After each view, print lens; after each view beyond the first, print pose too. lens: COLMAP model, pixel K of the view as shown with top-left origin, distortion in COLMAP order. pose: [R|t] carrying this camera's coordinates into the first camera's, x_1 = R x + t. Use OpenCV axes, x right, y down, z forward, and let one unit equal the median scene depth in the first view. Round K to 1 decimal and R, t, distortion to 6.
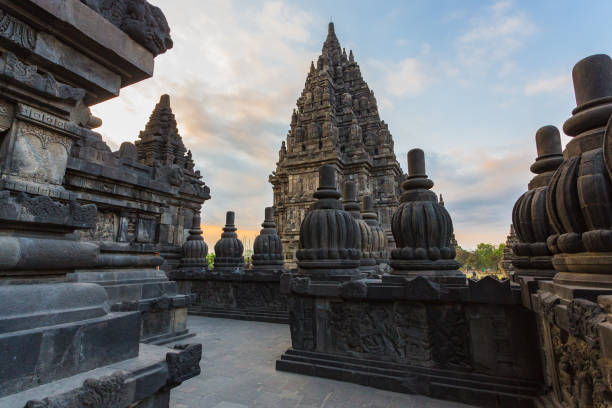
lens RADIAL K [[293.8, 0, 309.7], [0, 293.8, 206.2], [0, 0, 1]] dist [-0.032167, 0.006194]
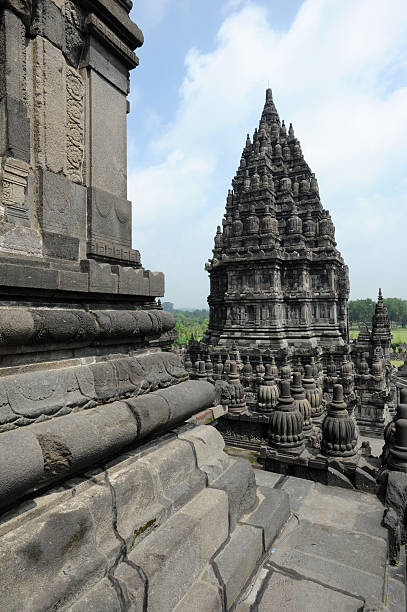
lens RADIAL K [[342.9, 0, 217.0], [0, 342.9, 306.3], [0, 0, 1]] dist [-0.039670, 0.000507]
pose [[0.998462, -0.011694, -0.054190, -0.123332], [0.020894, 0.984794, 0.172464, -0.511567], [0.051349, -0.173331, 0.983524, -0.481754]]
